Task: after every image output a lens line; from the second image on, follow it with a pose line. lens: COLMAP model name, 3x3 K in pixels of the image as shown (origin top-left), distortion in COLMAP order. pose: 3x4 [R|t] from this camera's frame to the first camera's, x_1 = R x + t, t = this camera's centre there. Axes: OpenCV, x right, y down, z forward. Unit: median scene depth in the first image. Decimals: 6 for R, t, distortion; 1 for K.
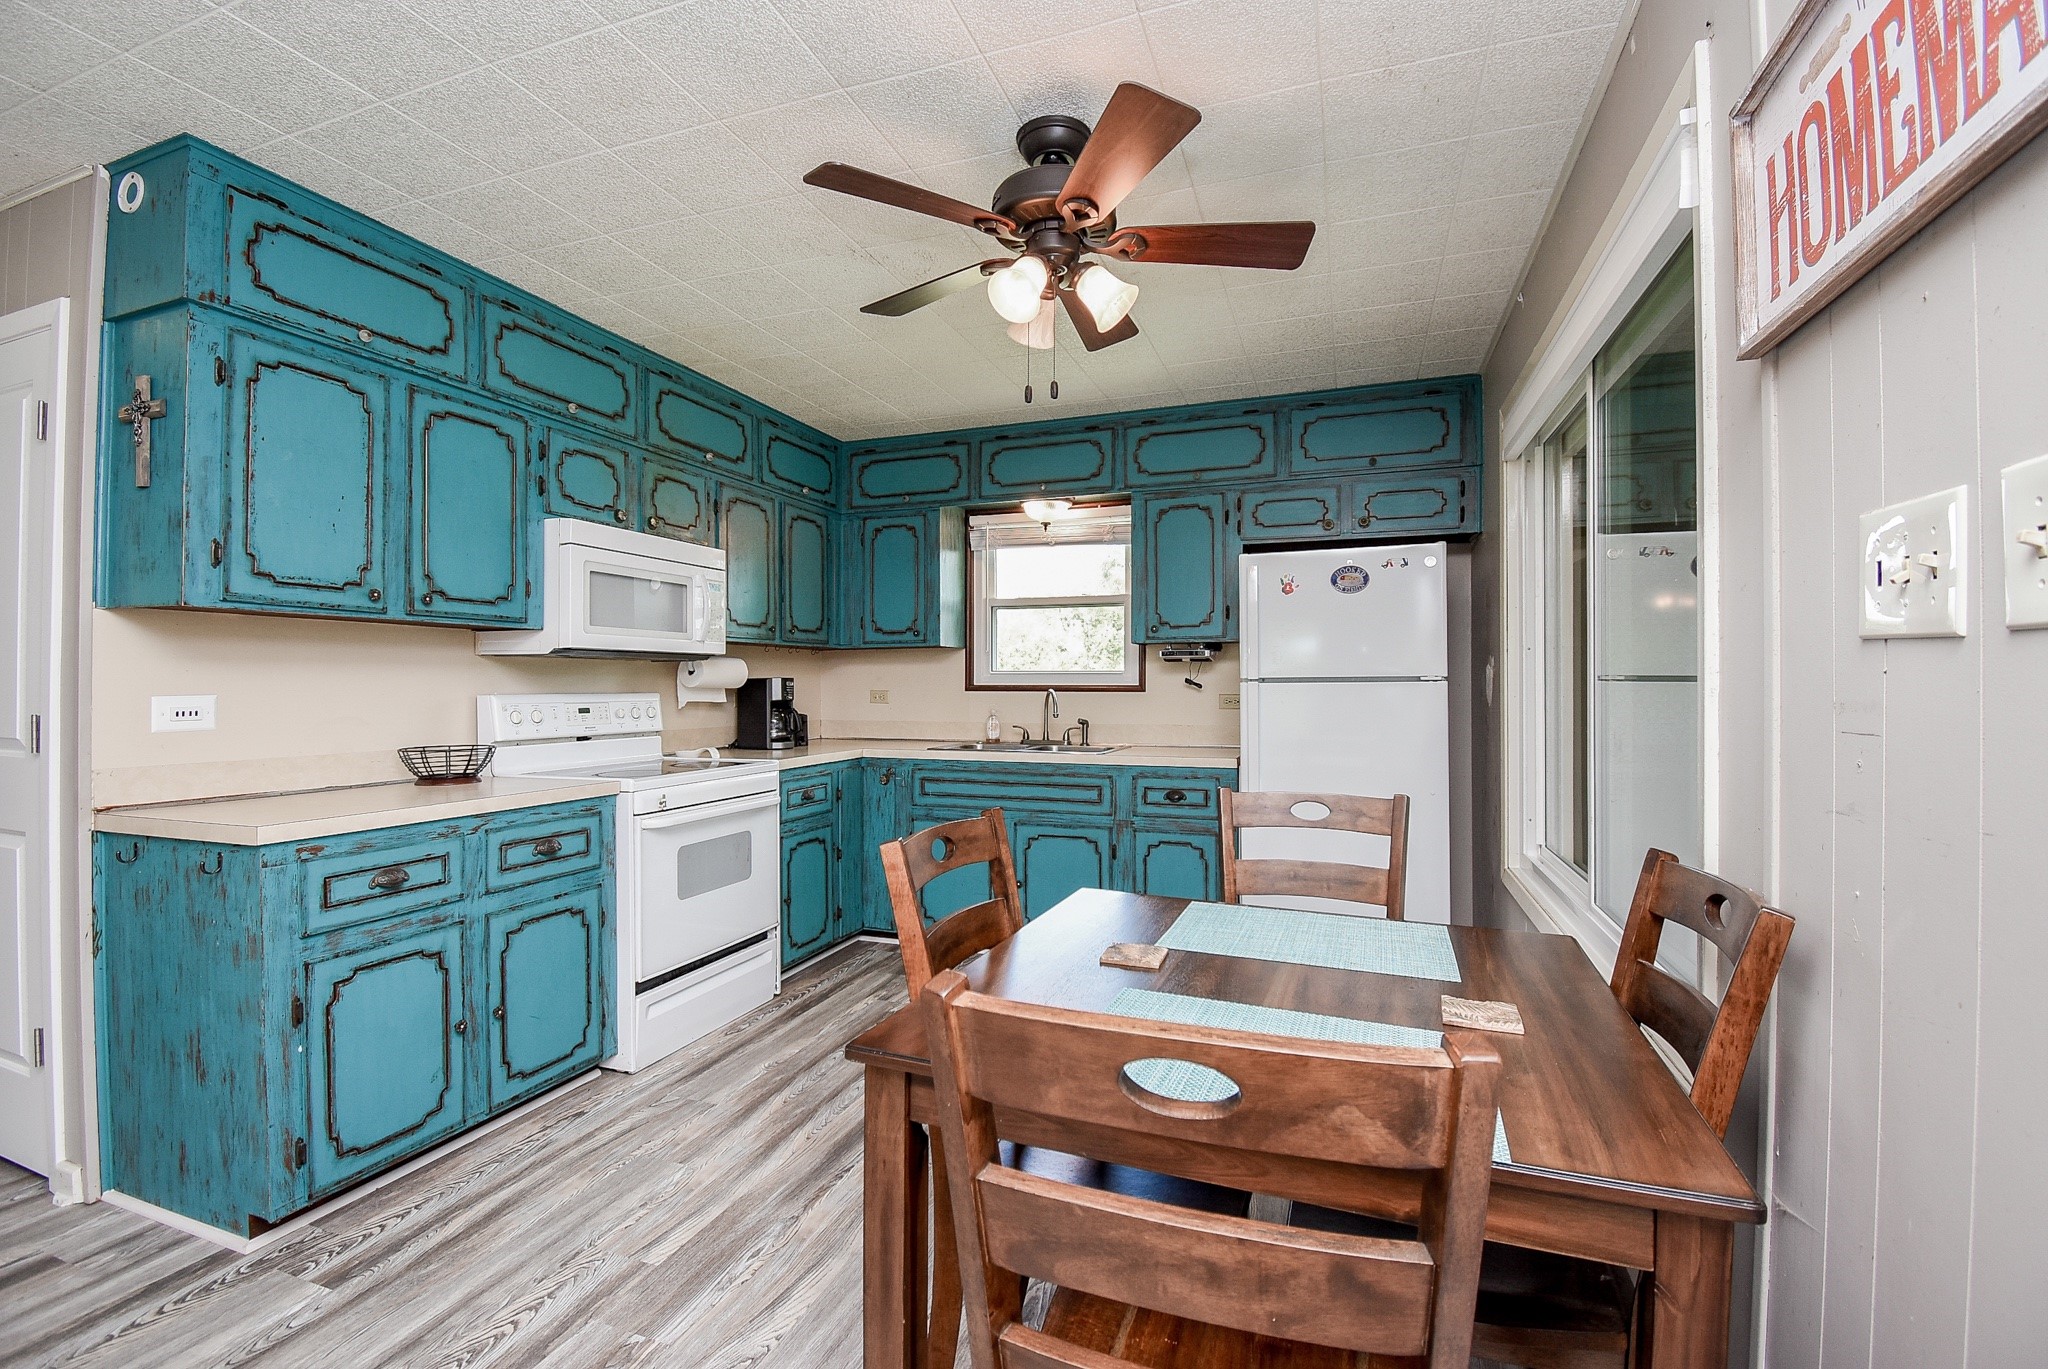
lens RADIAL K [[902.0, 0, 1021.1], [0, 902.0, 680.6], [0, 0, 1]] dist [0.020967, -0.026725]
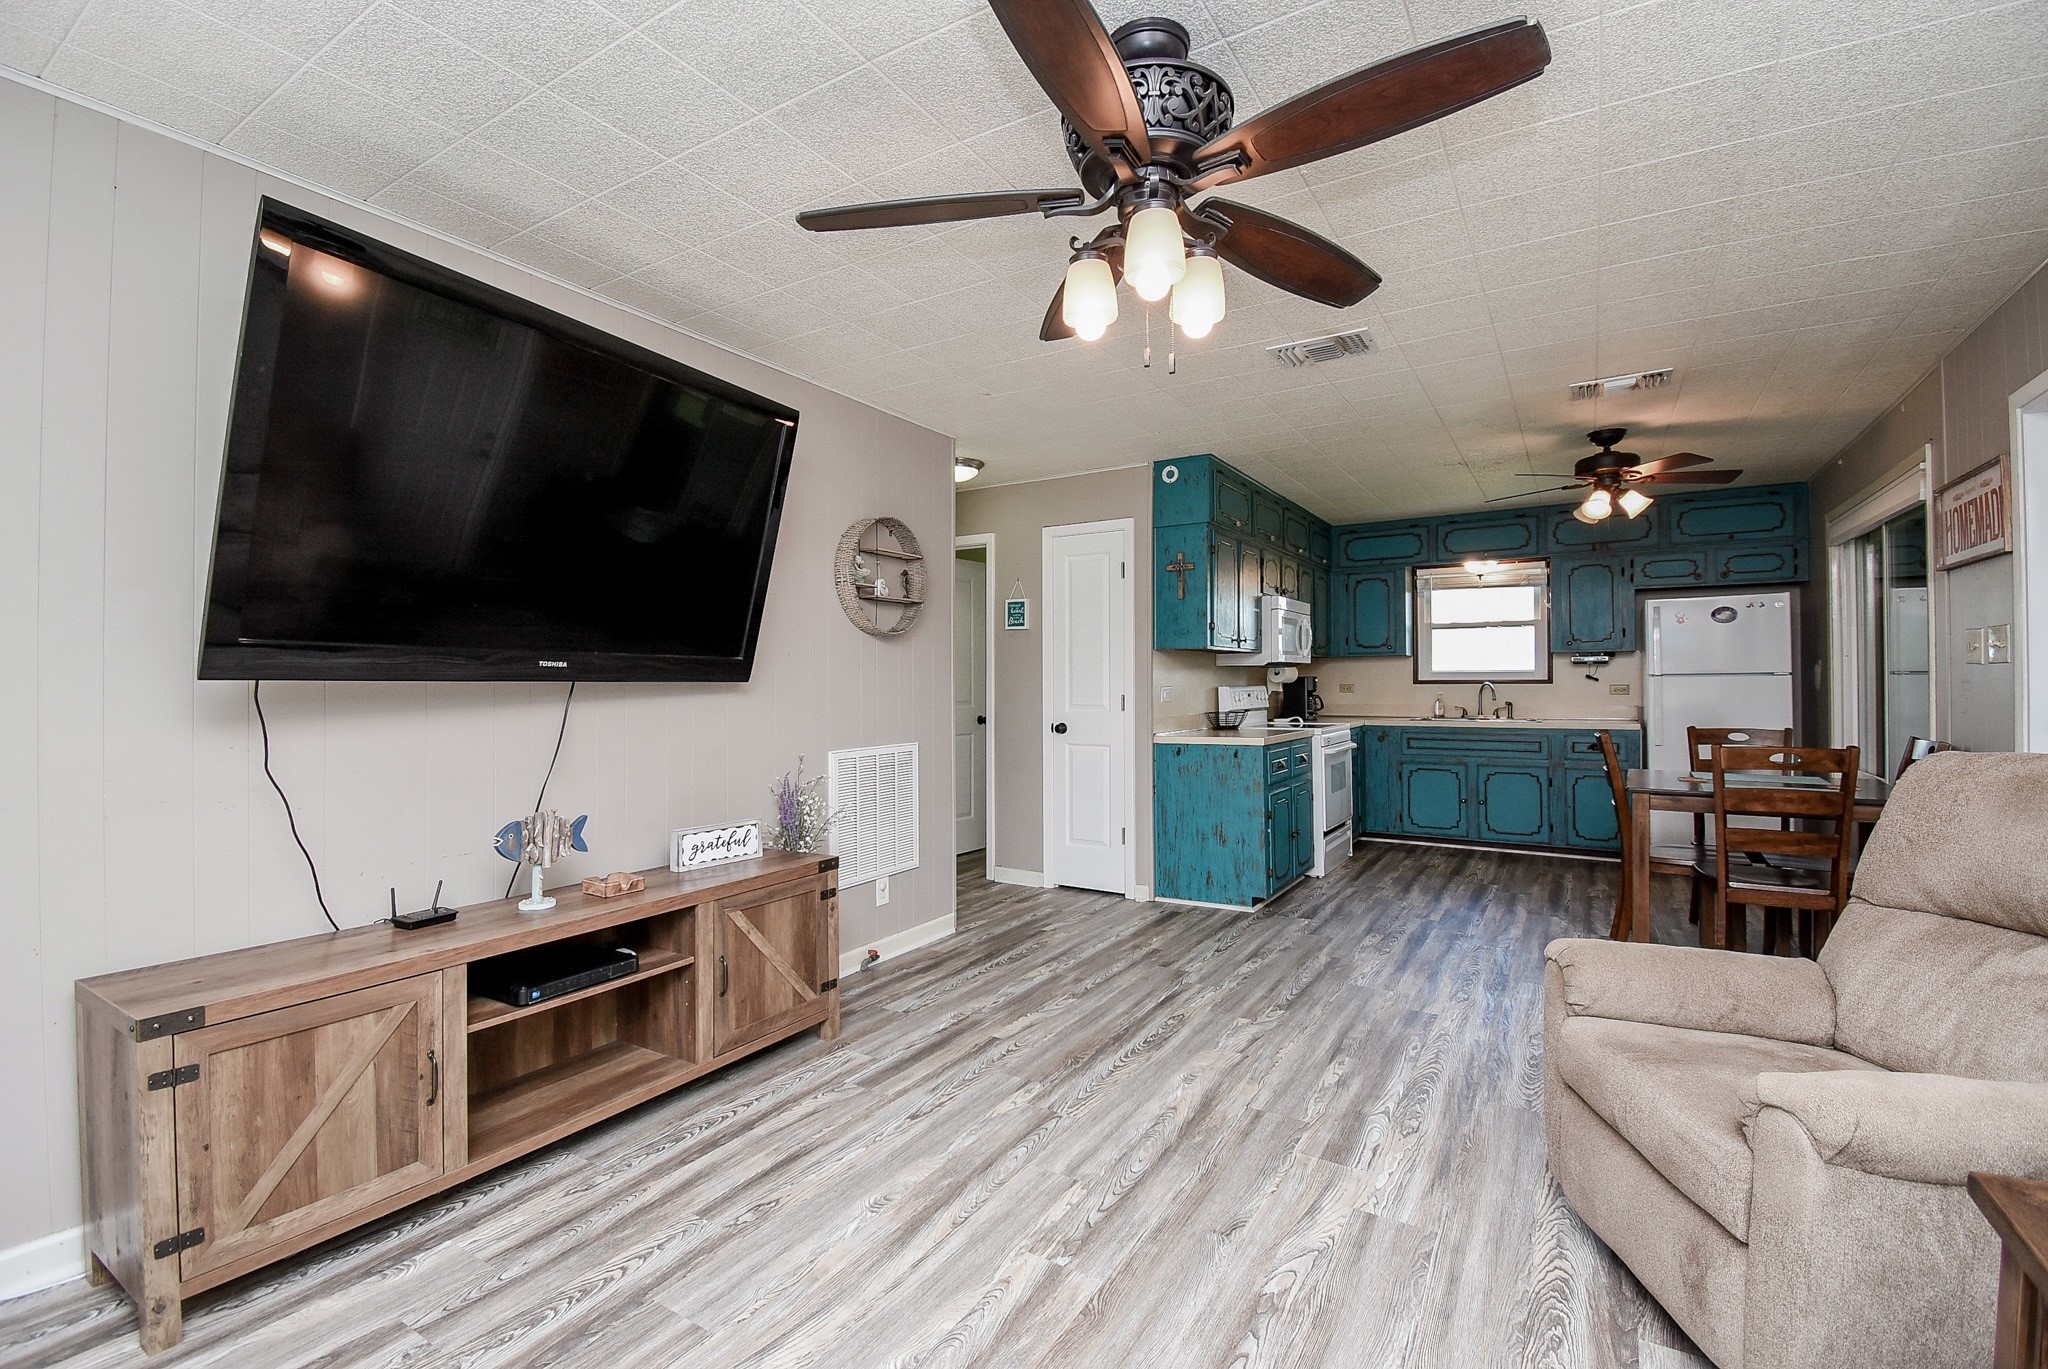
lens RADIAL K [[902.0, 0, 1021.1], [0, 902.0, 680.6], [0, 0, 1]] dist [0.020967, -0.026725]
pose [[0.978159, -0.007049, -0.207739, -0.491811], [0.007685, 0.999968, 0.002257, -0.003667], [0.207716, -0.003804, 0.978182, -0.793753]]
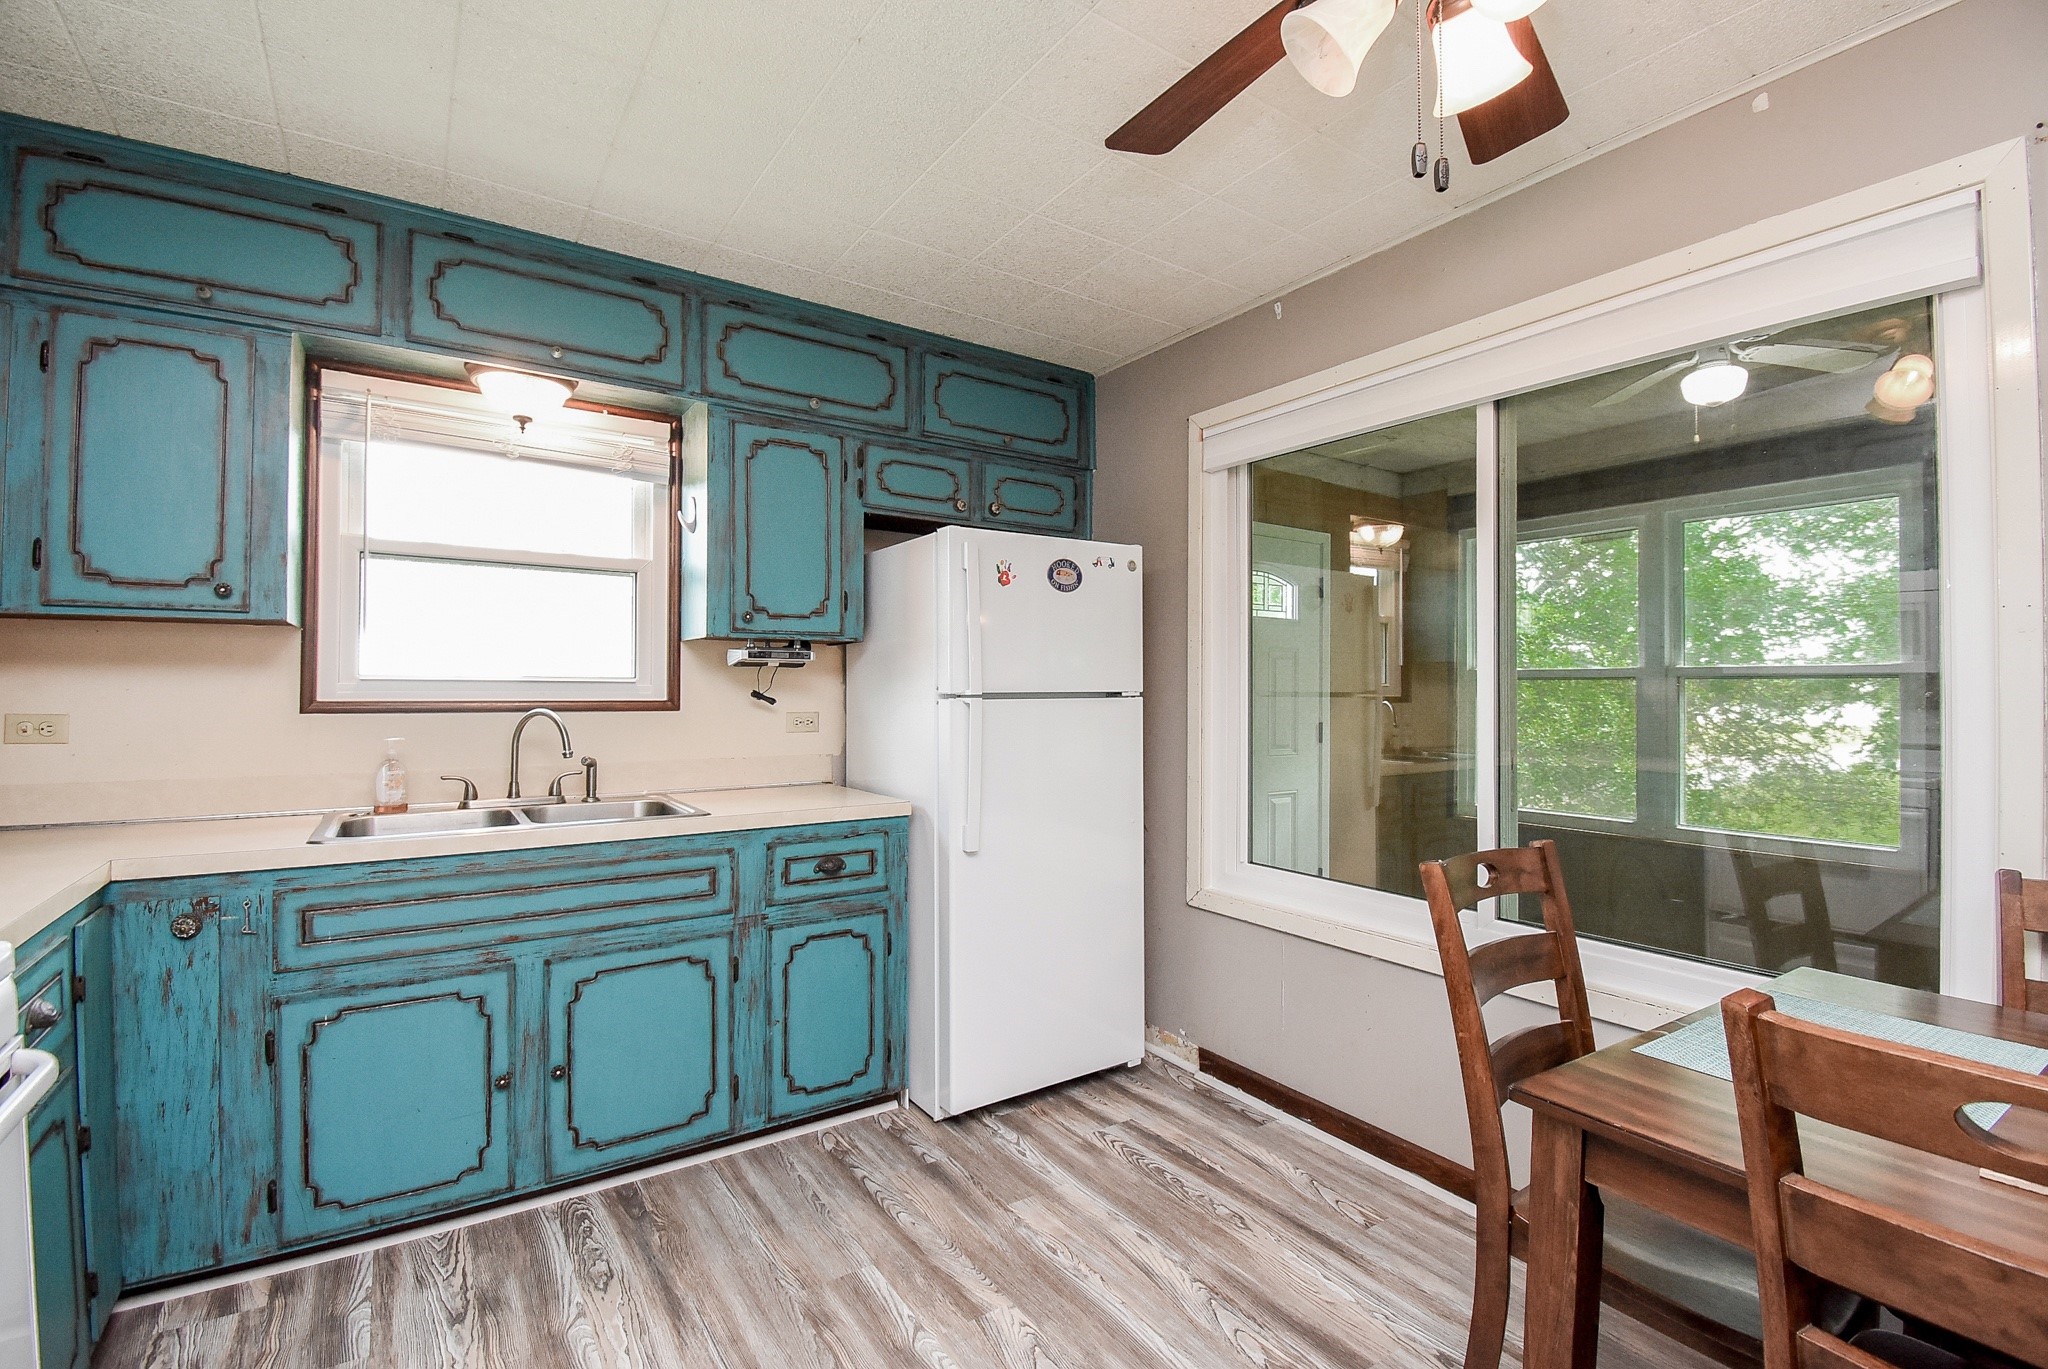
lens RADIAL K [[902.0, 0, 1021.1], [0, 902.0, 680.6], [0, 0, 1]] dist [0.020967, -0.026725]
pose [[0.586340, 0.010506, 0.809997, -0.293629], [-0.006799, 0.999944, -0.008049, -0.006664], [-0.810036, -0.000788, 0.586379, 0.478088]]
